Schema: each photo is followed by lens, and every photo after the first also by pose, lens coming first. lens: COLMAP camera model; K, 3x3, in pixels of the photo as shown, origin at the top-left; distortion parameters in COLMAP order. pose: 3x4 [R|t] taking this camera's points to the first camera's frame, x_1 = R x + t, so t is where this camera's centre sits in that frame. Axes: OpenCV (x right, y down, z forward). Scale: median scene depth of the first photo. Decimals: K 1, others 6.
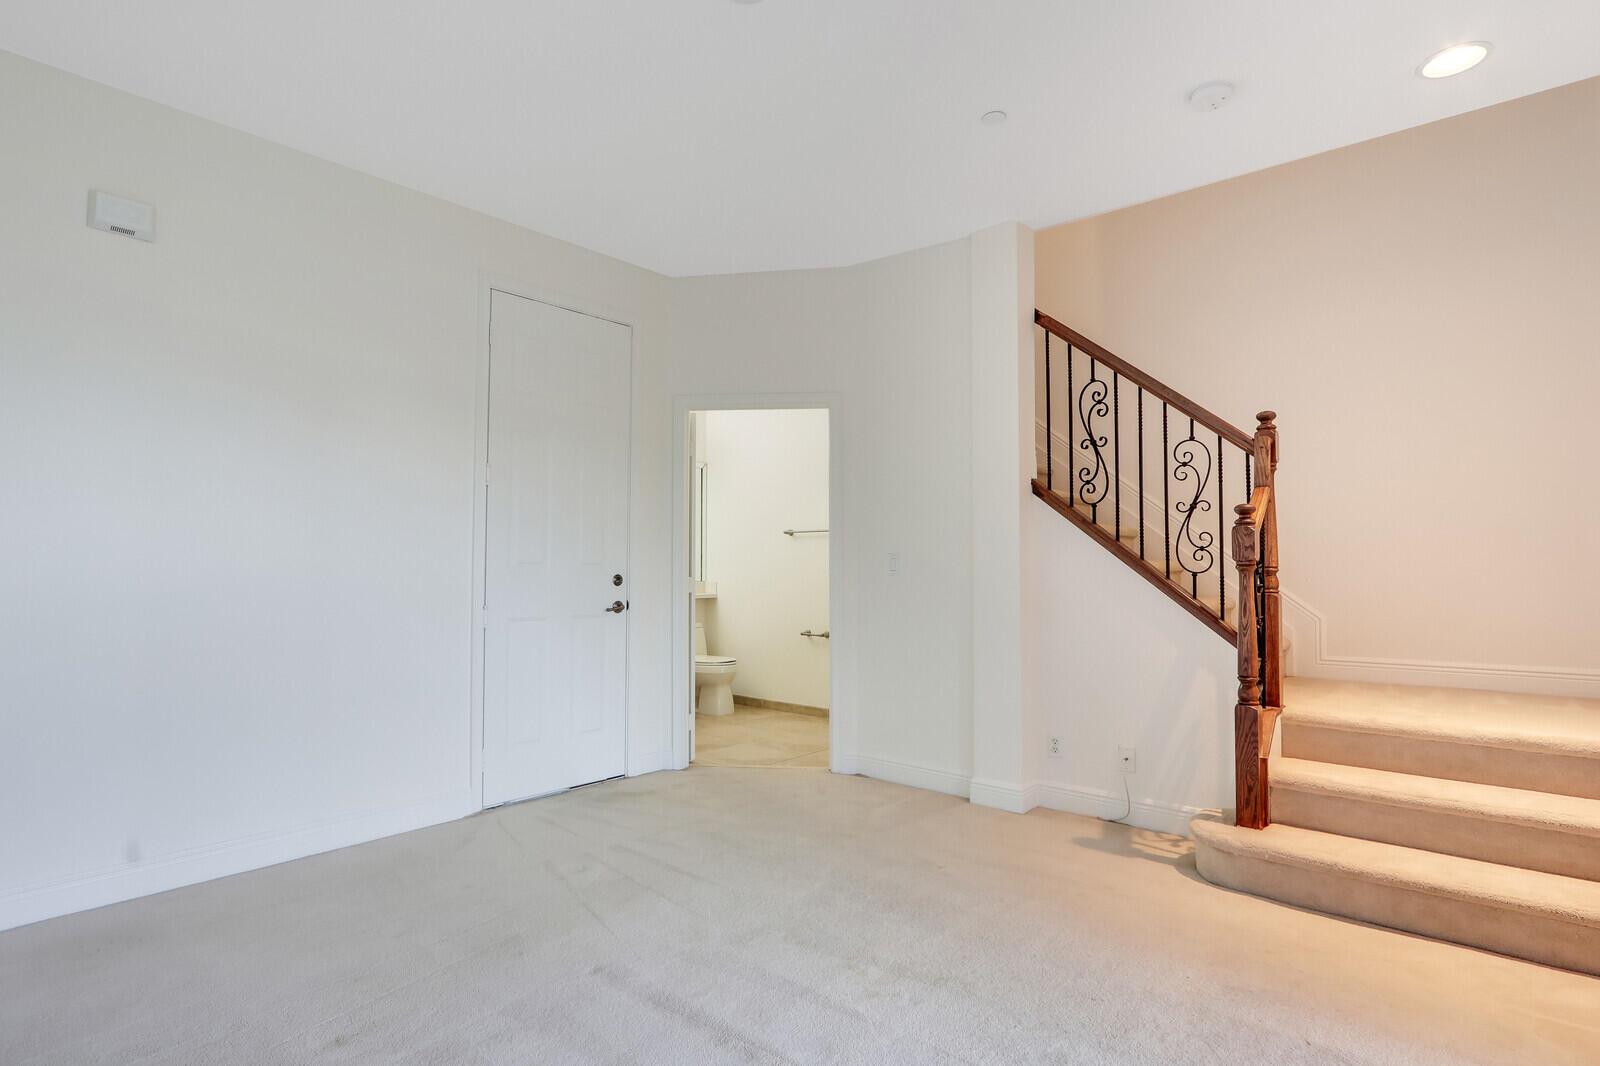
lens RADIAL K [[784.5, 0, 801.4], [0, 784.5, 553.7], [0, 0, 1]] dist [-0.002452, -0.000631]
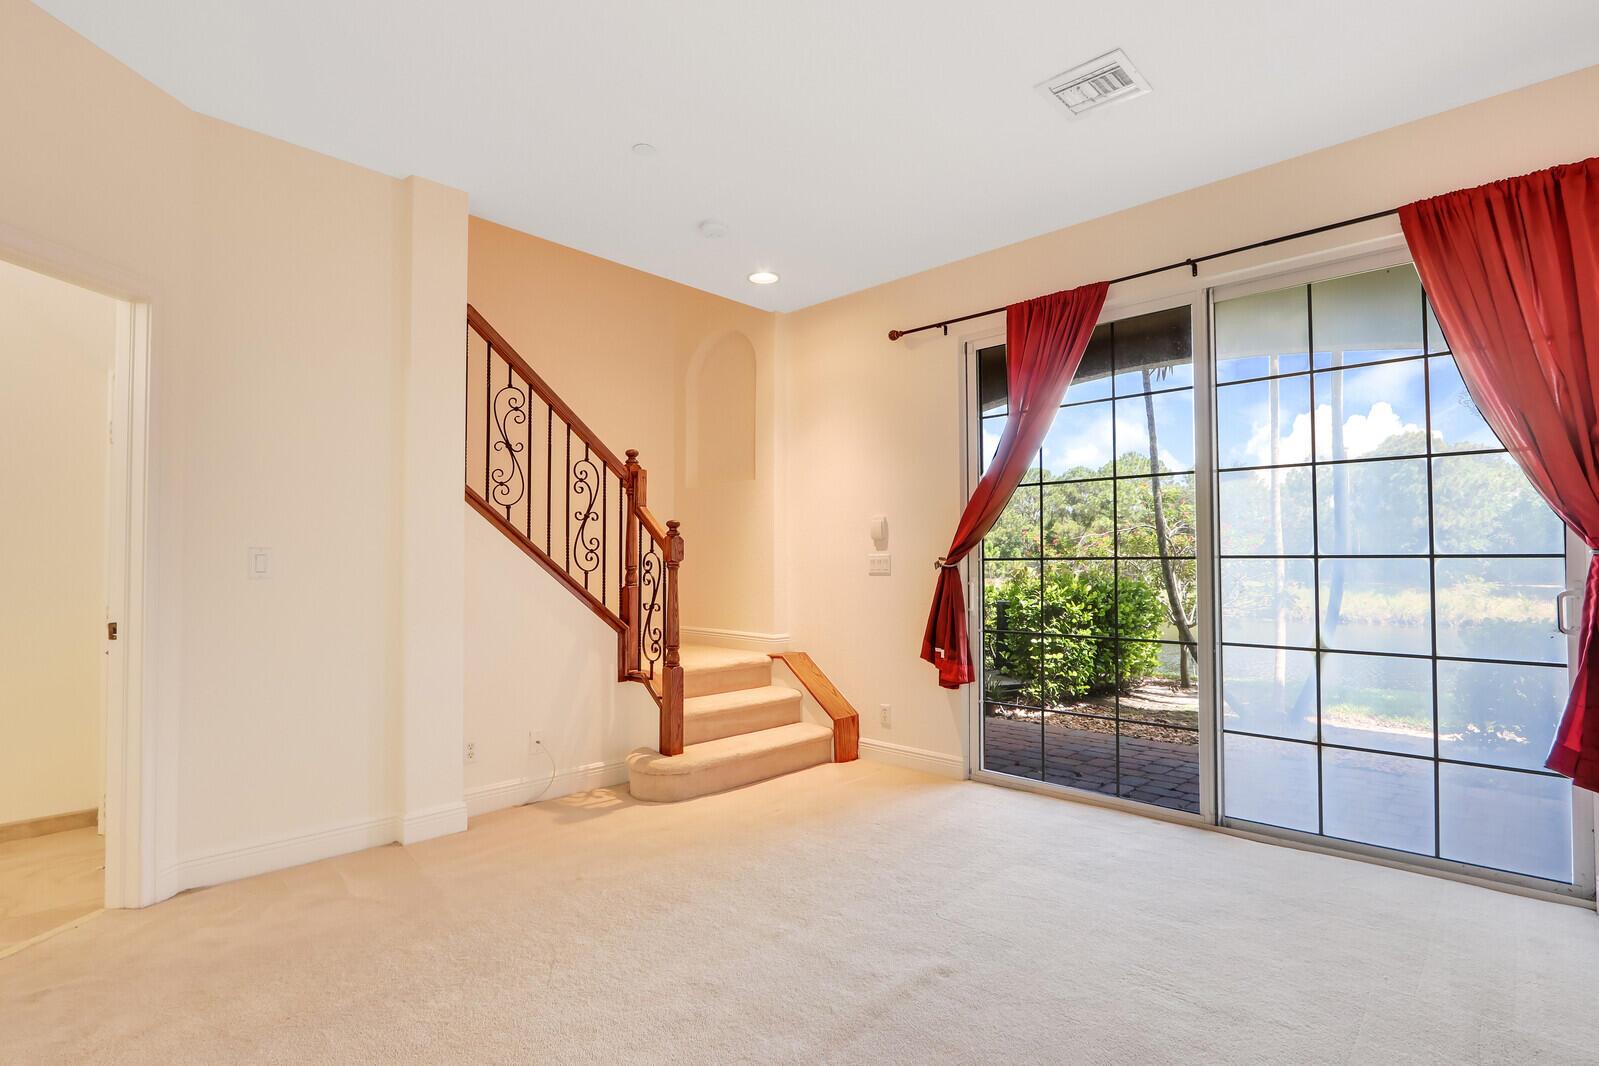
lens RADIAL K [[787.3, 0, 795.7], [0, 787.3, 539.5], [0, 0, 1]] dist [-0.015991, -0.000059]
pose [[0.070690, 0.026142, 0.997156, -0.677477], [-0.020008, 0.999493, -0.024784, -0.000597], [-0.997298, -0.018199, 0.071177, 0.583530]]
